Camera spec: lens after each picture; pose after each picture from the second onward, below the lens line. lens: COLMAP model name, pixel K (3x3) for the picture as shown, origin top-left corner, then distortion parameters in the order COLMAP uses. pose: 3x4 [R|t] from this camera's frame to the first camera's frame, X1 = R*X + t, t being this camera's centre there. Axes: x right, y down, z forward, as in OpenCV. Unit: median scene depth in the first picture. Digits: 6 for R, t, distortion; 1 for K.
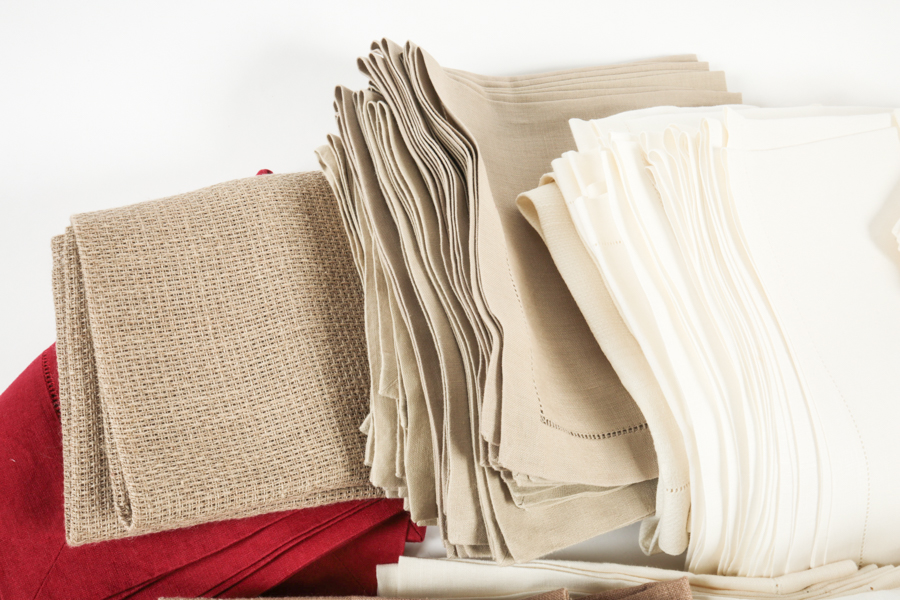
lens RADIAL K [[794.1, 0, 449.1], [0, 794.1, 314.3], [0, 0, 1]] dist [0.019000, 0.003233]
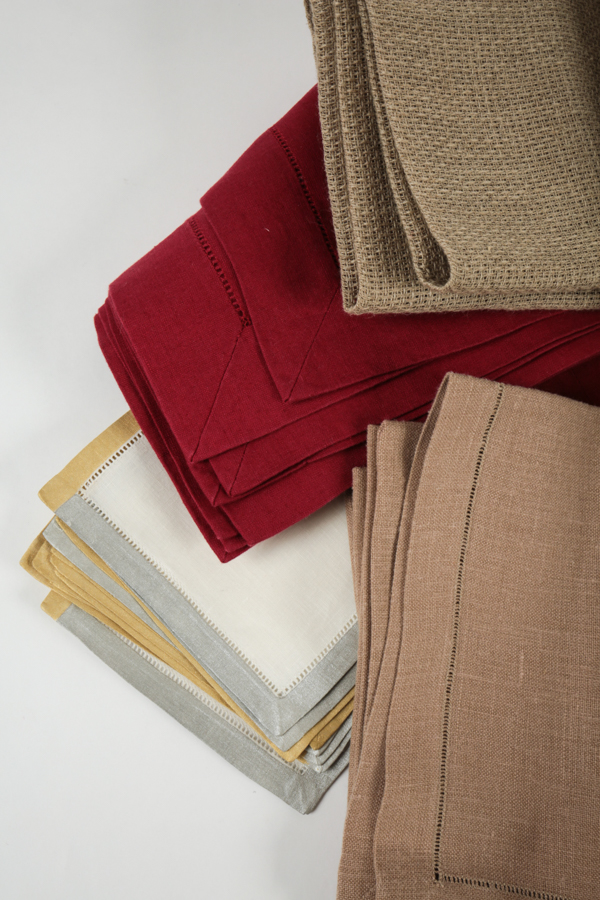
lens RADIAL K [[794.1, 0, 300.0], [0, 794.1, 450.0], [0, 0, 1]] dist [0.019000, 0.003233]
pose [[0.996544, 0.082596, -0.008849, -0.474198], [-0.079858, 0.981901, 0.171738, 0.270362], [0.022874, -0.170438, 0.985103, 0.046749]]
